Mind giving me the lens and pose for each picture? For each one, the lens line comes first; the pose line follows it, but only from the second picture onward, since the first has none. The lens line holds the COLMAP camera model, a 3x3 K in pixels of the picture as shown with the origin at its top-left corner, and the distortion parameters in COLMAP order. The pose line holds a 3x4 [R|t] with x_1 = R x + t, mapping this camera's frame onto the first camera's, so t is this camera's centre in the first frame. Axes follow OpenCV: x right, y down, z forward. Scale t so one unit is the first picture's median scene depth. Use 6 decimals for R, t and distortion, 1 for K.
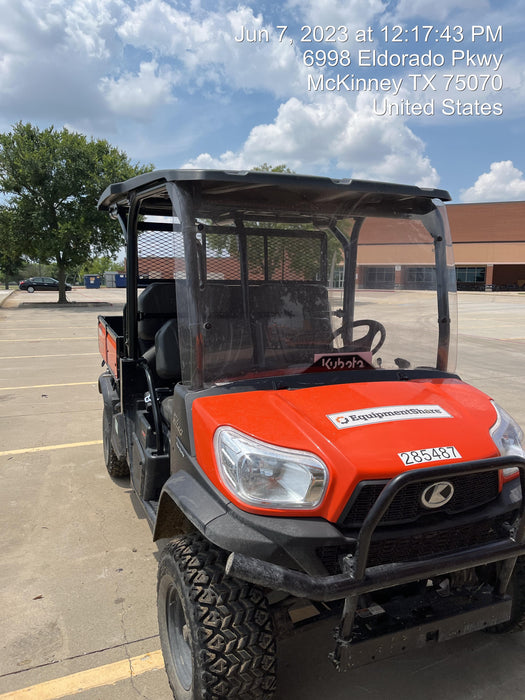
lens RADIAL K [[523.6, 0, 264.6], [0, 523.6, 348.1], [0, 0, 1]] dist [0.078095, -0.105410]
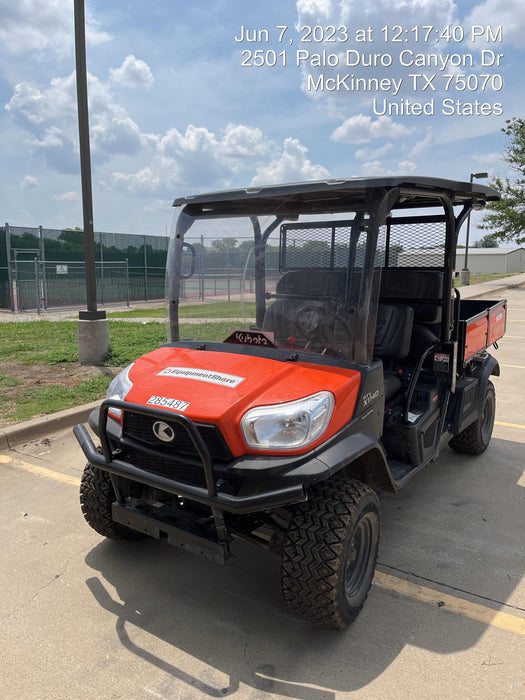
lens RADIAL K [[523.6, 0, 264.6], [0, 523.6, 348.1], [0, 0, 1]] dist [0.078095, -0.105410]
pose [[0.534113, 0.121864, -0.836584, 1.219294], [-0.091337, 0.992082, 0.086201, -0.058861], [0.840465, 0.030370, 0.541014, 0.374318]]
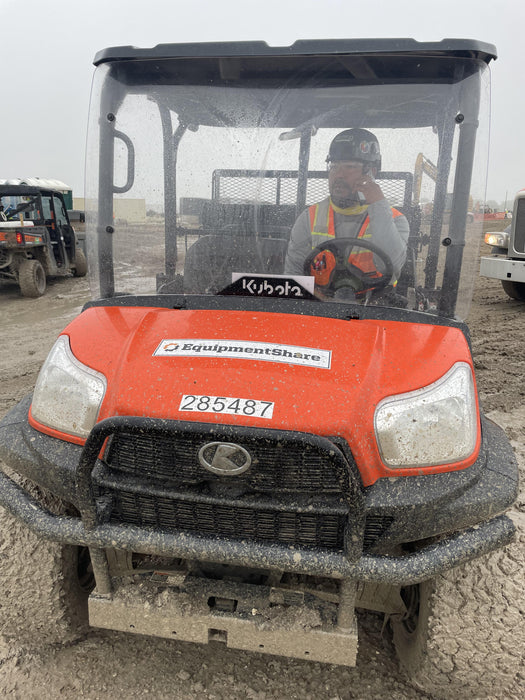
lens RADIAL K [[523.6, 0, 264.6], [0, 523.6, 348.1], [0, 0, 1]] dist [0.078095, -0.105410]
pose [[0.857300, 0.139751, -0.495485, 0.559211], [-0.086503, 0.987870, 0.128958, 0.018106], [0.507497, -0.067695, 0.858990, 0.314048]]
